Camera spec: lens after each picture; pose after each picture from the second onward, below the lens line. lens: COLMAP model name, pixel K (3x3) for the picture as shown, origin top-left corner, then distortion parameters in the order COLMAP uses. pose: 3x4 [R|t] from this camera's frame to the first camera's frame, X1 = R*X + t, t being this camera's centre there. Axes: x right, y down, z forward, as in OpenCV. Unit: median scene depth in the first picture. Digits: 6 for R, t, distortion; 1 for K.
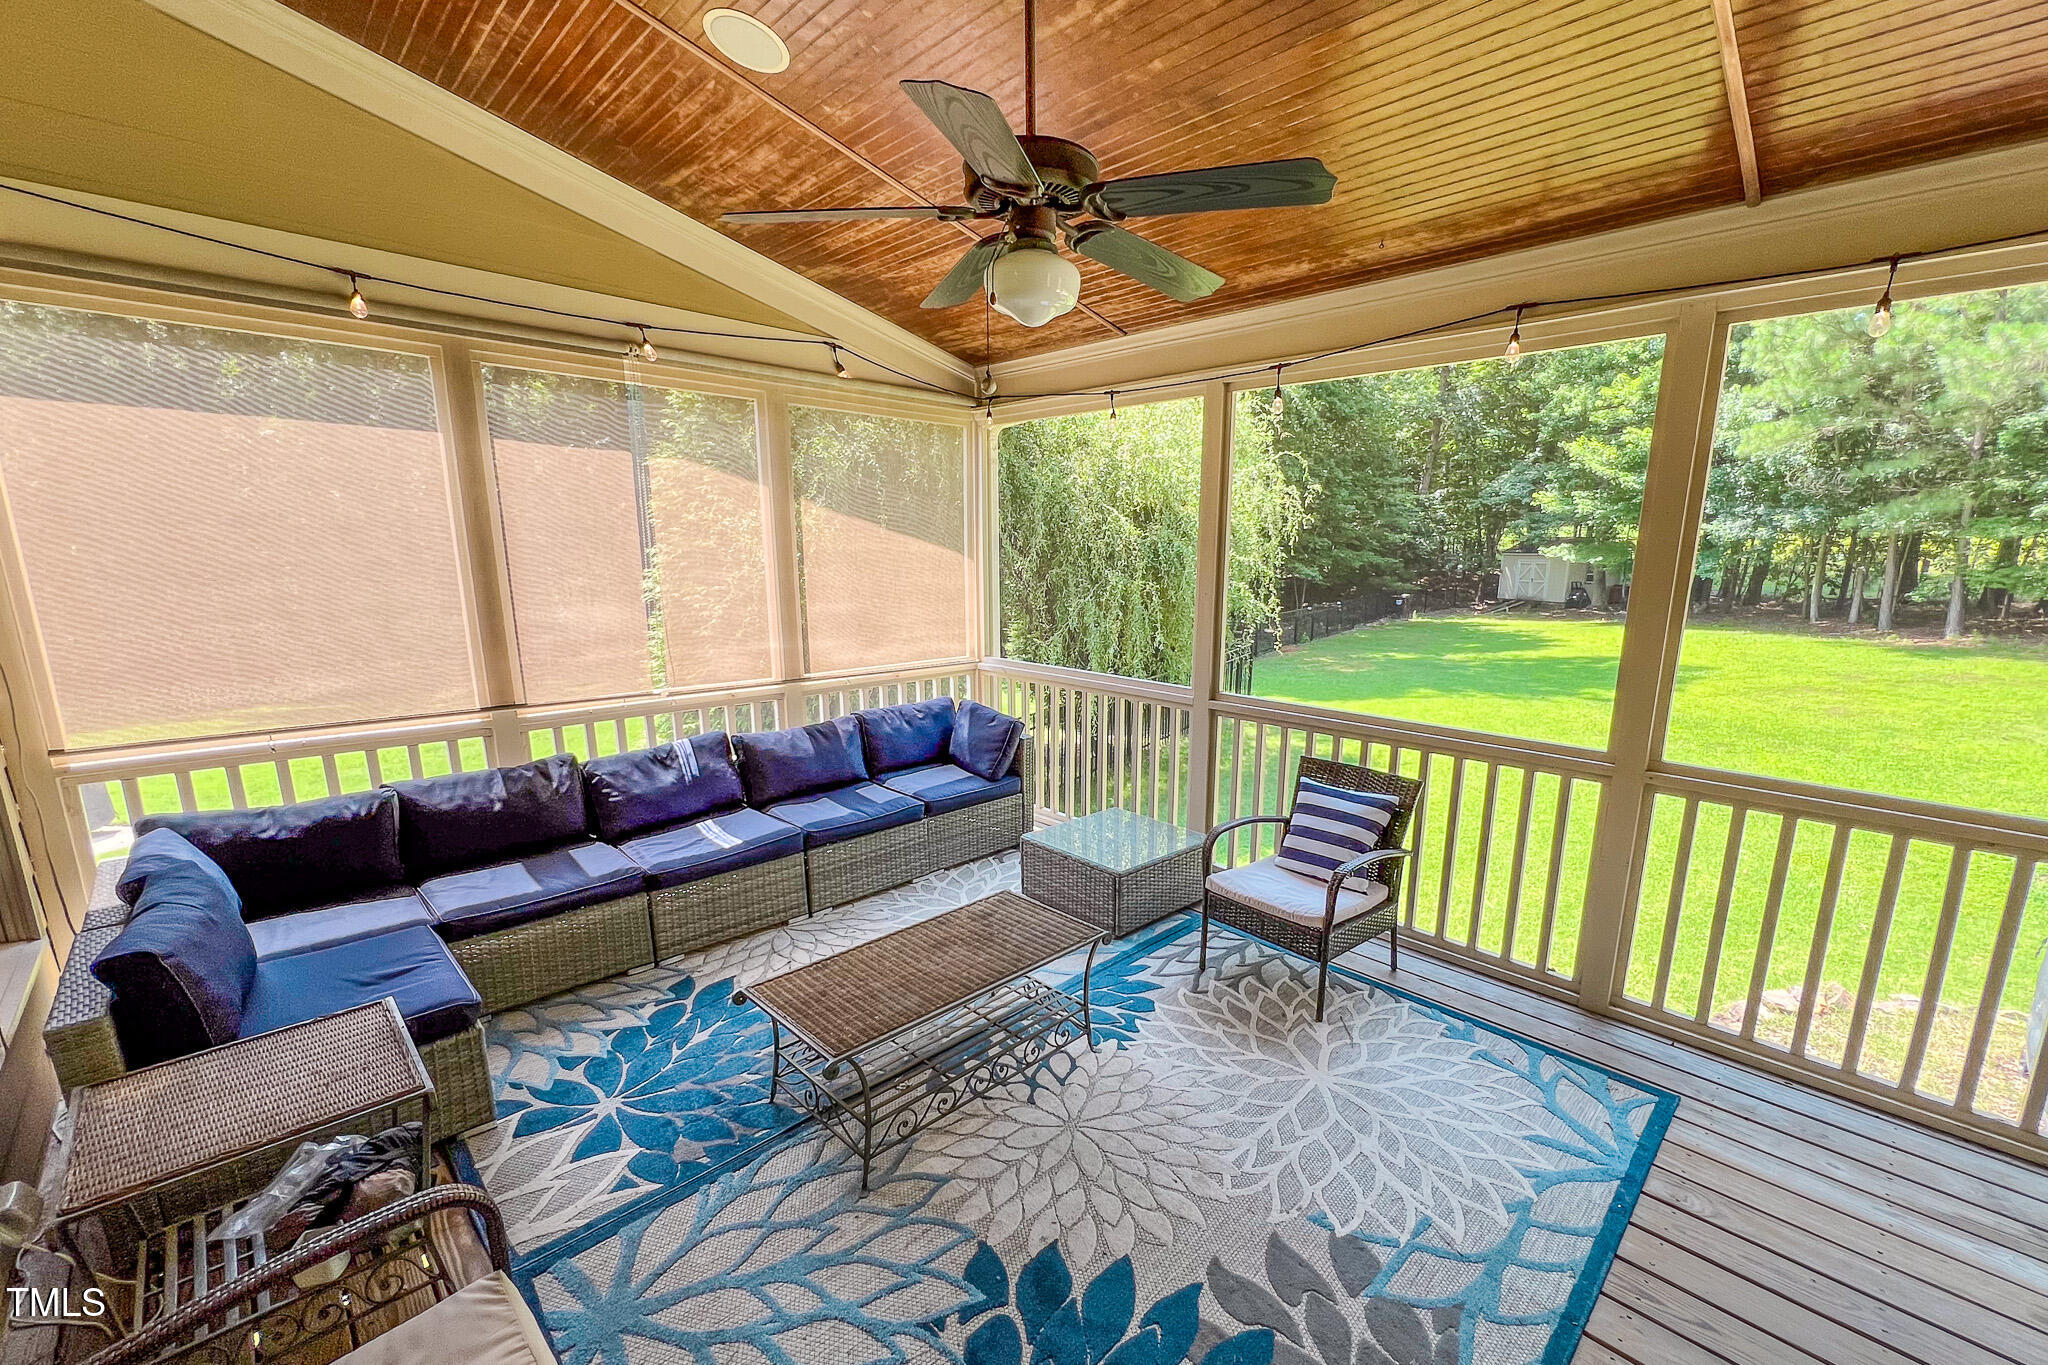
lens RADIAL K [[859.6, 0, 1089.9], [0, 859.6, 750.2], [0, 0, 1]] dist [-0.001386, -0.000194]
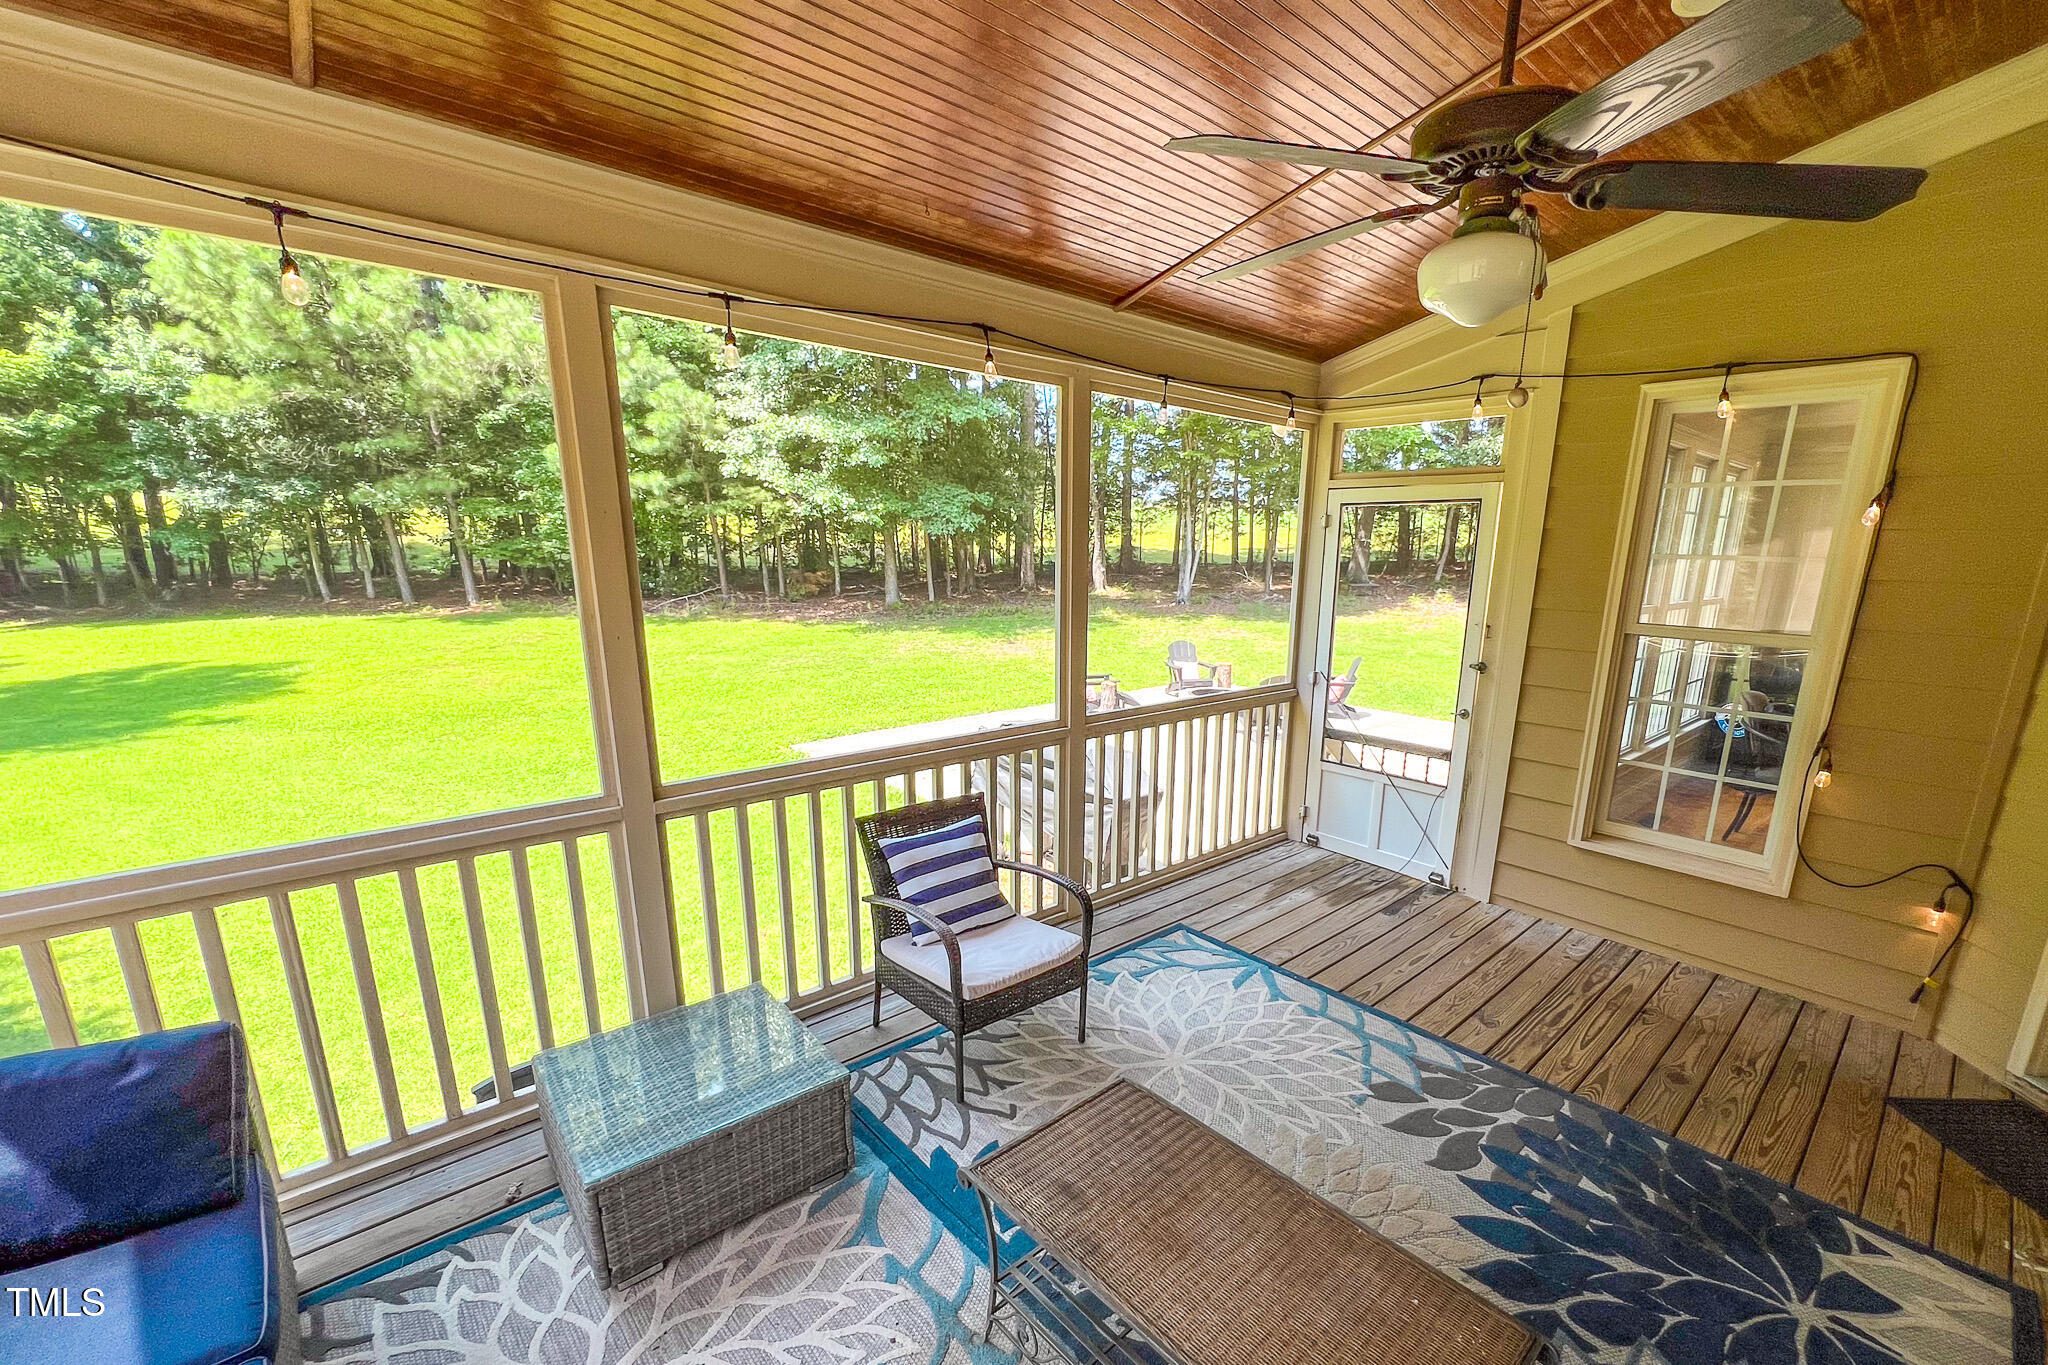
lens RADIAL K [[859.6, 0, 1089.9], [0, 859.6, 750.2], [0, 0, 1]] dist [-0.001386, -0.000194]
pose [[0.041594, -0.248165, 0.967824, -0.527613], [0.214340, 0.948327, 0.233954, -0.201746], [-0.975873, 0.197712, 0.092636, 0.725219]]
